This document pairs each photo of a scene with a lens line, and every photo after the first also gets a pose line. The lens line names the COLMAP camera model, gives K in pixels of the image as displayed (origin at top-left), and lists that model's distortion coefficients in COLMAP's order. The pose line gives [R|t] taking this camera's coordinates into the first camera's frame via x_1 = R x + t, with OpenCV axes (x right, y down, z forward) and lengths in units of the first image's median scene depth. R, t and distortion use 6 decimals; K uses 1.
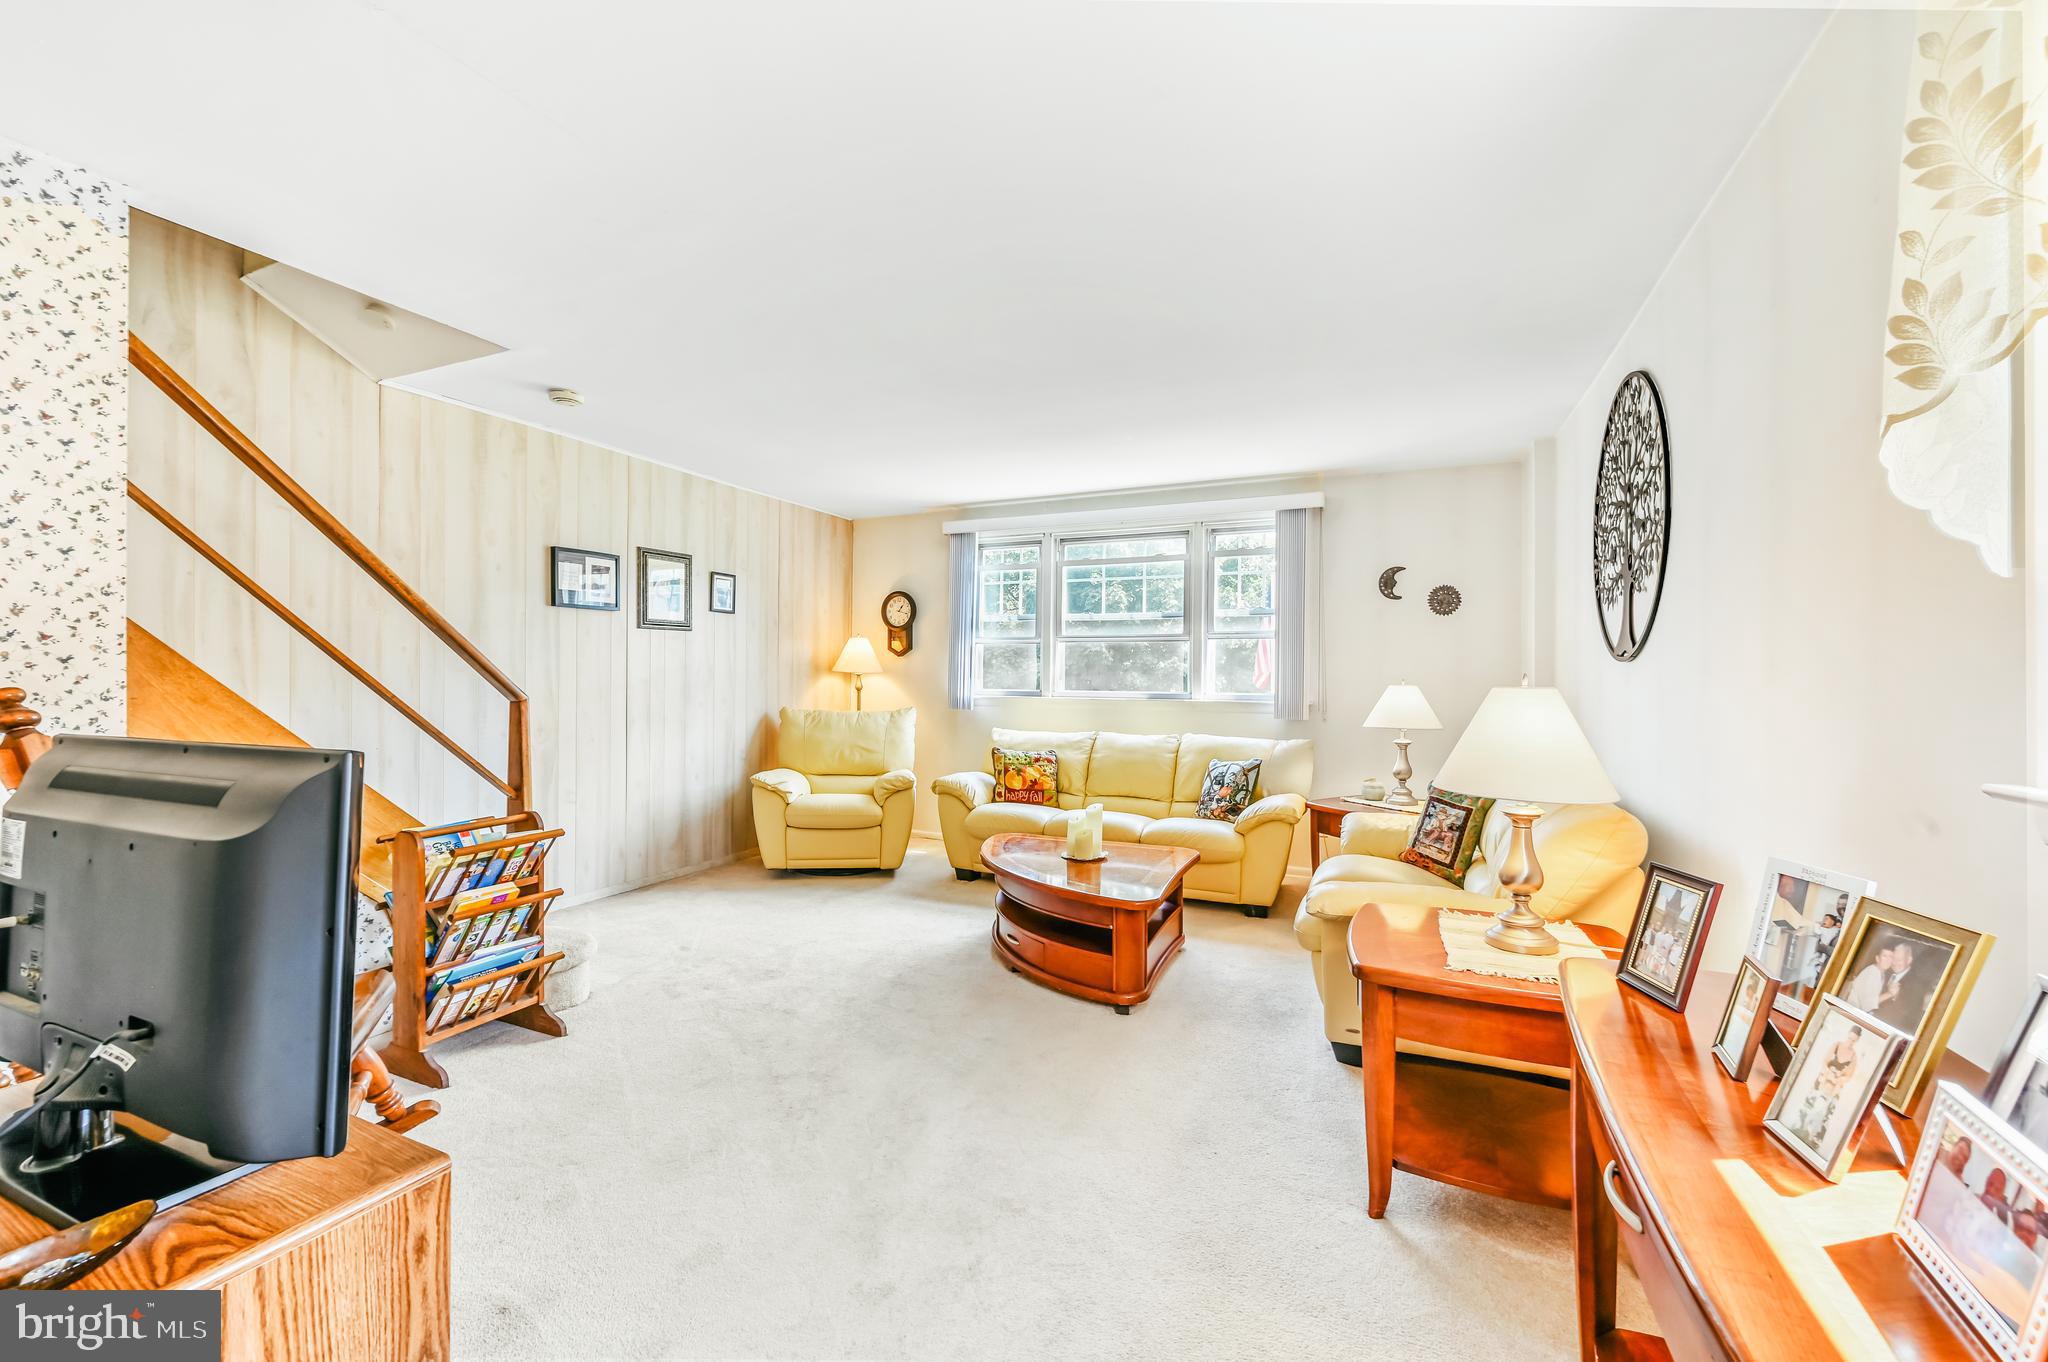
lens RADIAL K [[835.9, 0, 1039.9], [0, 835.9, 683.0], [0, 0, 1]] dist [-0.000219, -0.000040]
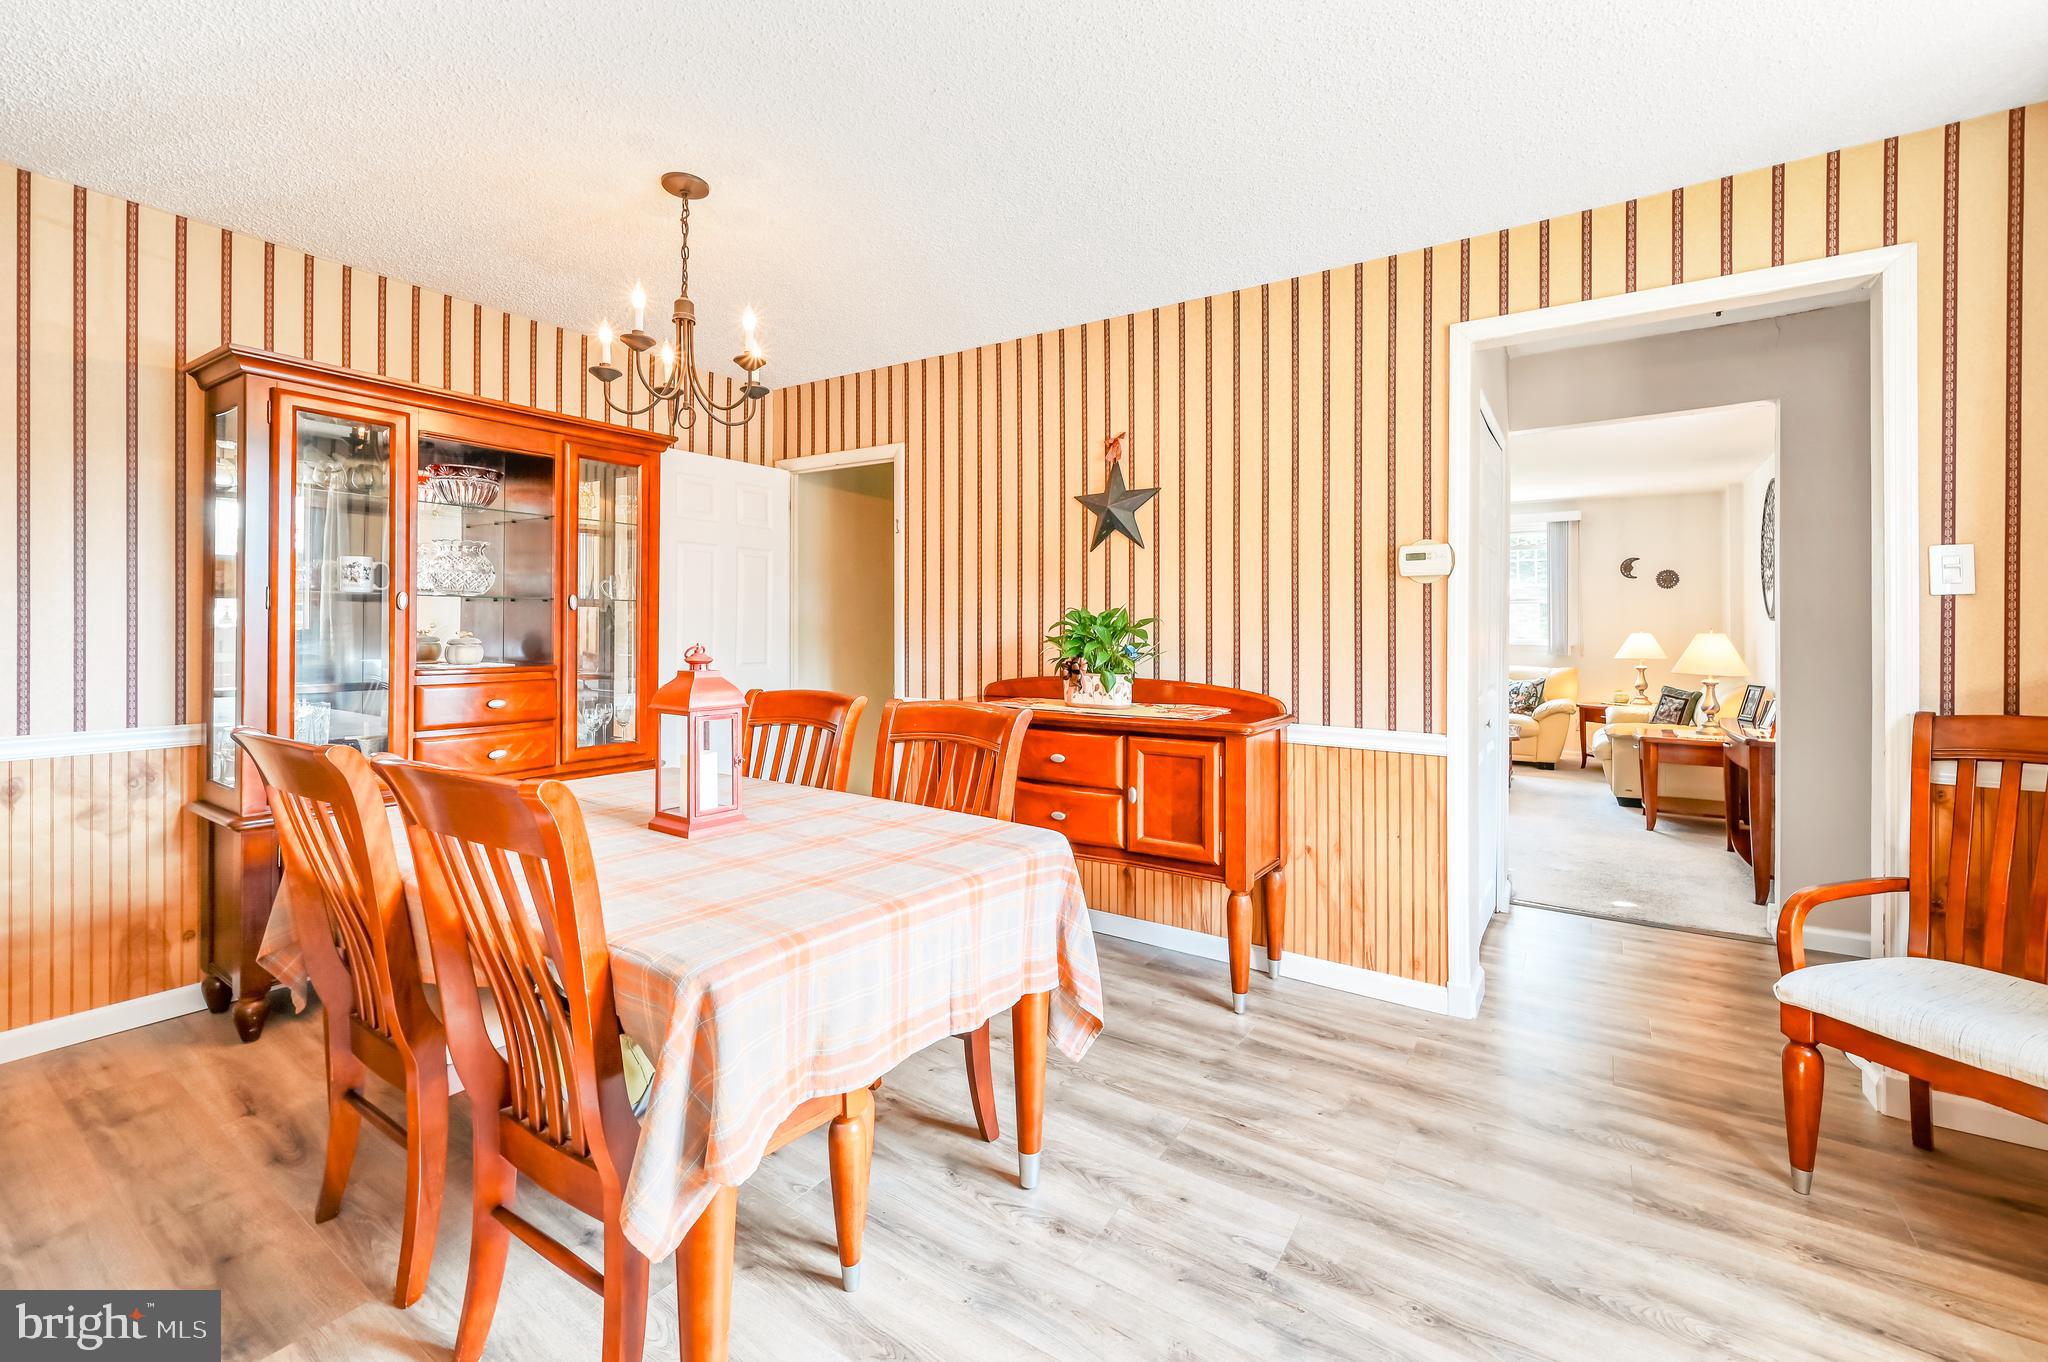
lens RADIAL K [[835.9, 0, 1062.7], [0, 835.9, 626.4], [0, 0, 1]] dist [-0.000219, -0.000040]
pose [[0.986668, -0.000333, -0.162744, -0.402567], [-0.001336, 0.999948, -0.010146, 0.007276], [0.162739, 0.010228, 0.986616, -0.772842]]
